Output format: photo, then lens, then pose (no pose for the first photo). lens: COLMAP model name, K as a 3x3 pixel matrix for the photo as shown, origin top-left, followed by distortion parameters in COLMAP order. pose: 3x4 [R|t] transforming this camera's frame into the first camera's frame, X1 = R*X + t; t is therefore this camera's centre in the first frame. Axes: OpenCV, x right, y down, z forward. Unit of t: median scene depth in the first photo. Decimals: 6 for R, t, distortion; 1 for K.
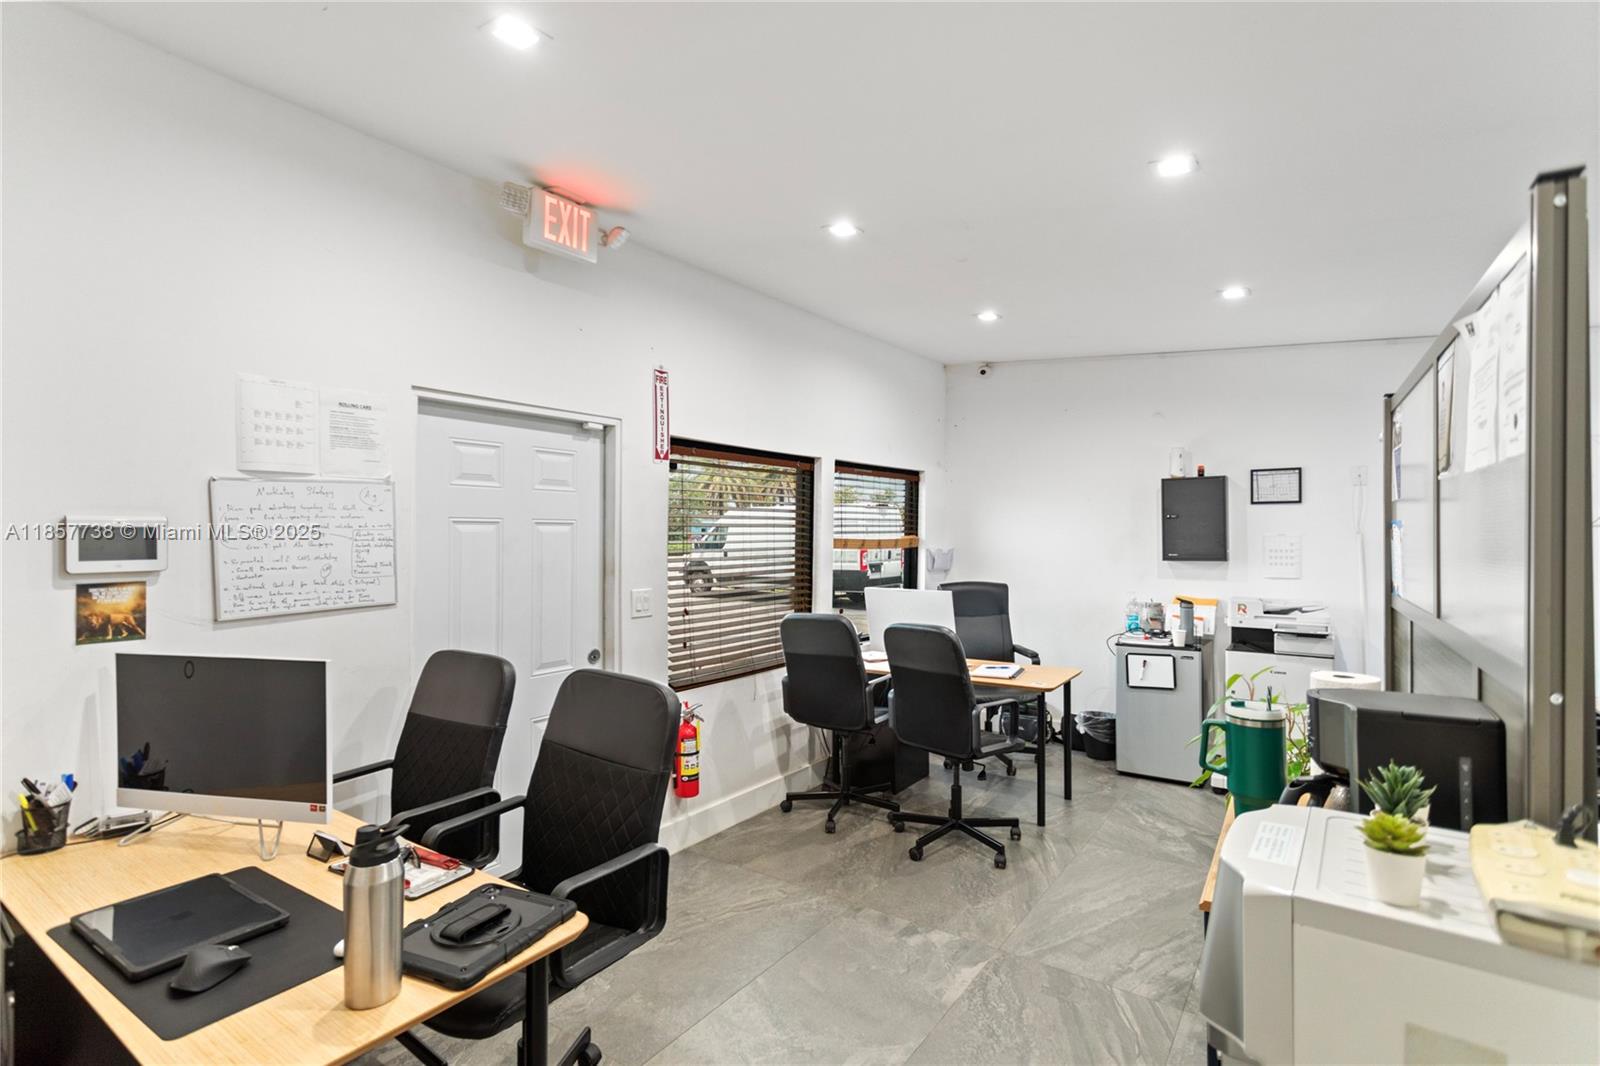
lens RADIAL K [[765.6, 0, 791.6], [0, 765.6, 532.1], [0, 0, 1]] dist [0.002671, 0.000638]
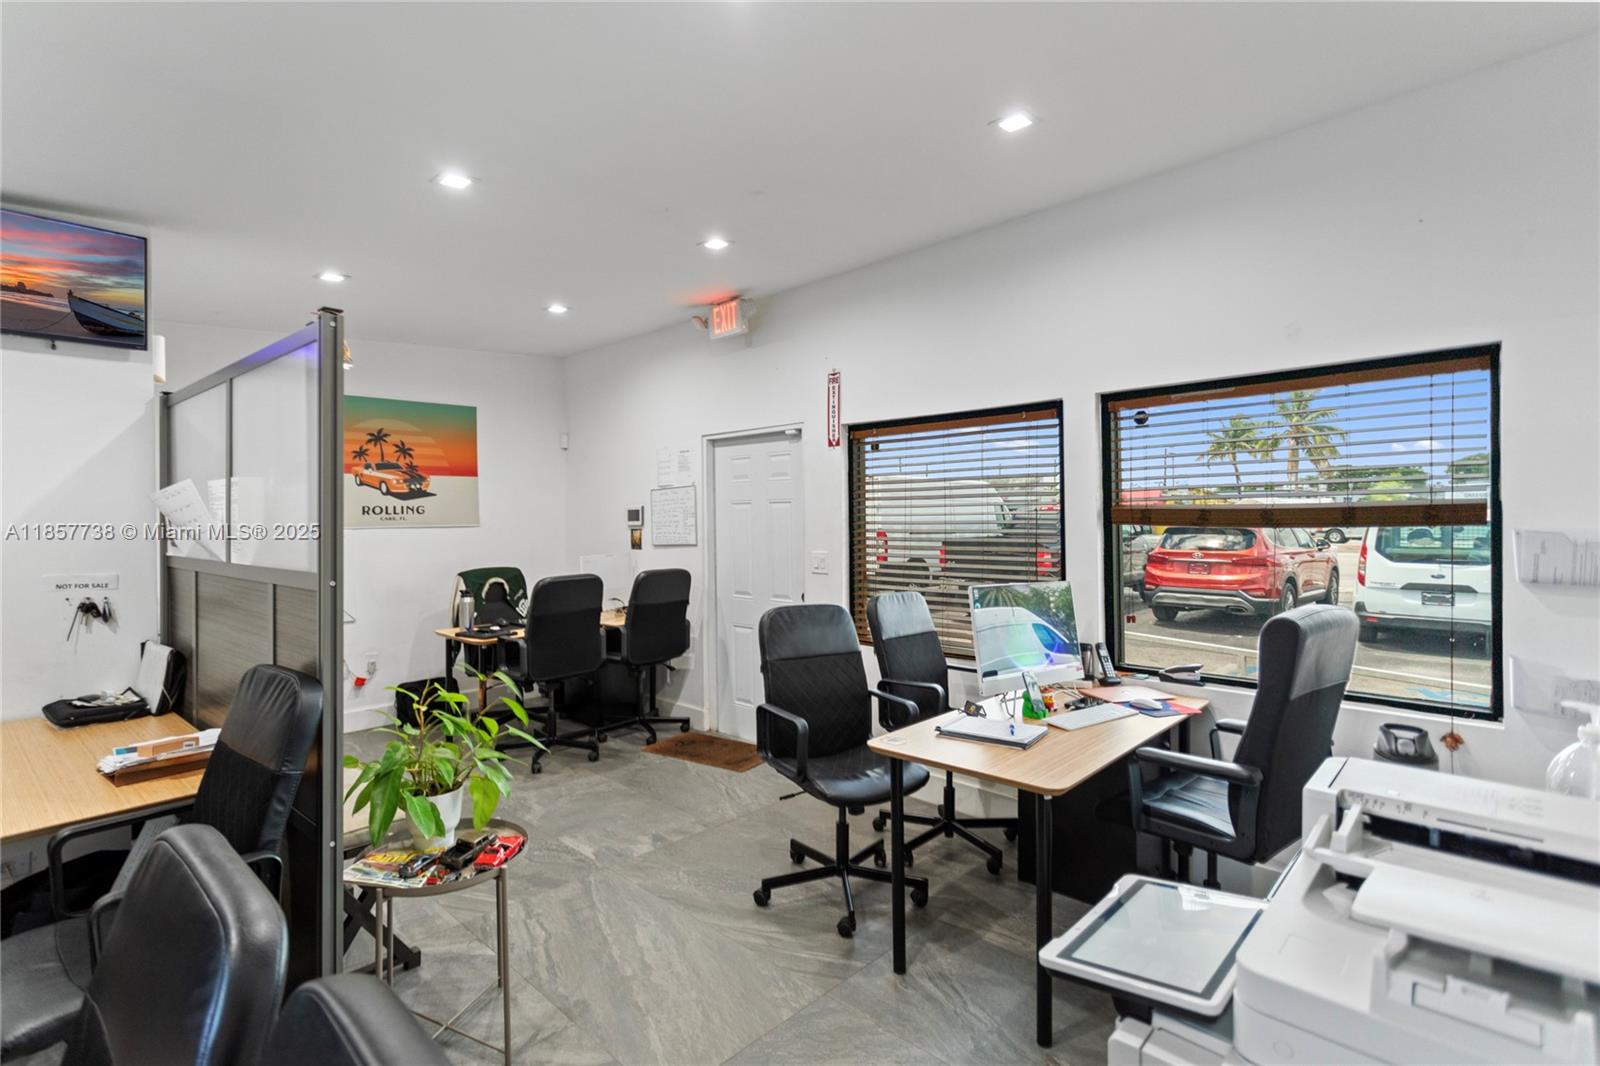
lens RADIAL K [[765.6, 0, 791.6], [0, 765.6, 532.1], [0, 0, 1]] dist [0.002671, 0.000638]
pose [[-0.149882, 0.013691, -0.988609, 1.225335], [0.007639, 0.999890, 0.012689, 0.029345], [0.988674, -0.005650, -0.149970, 1.312171]]
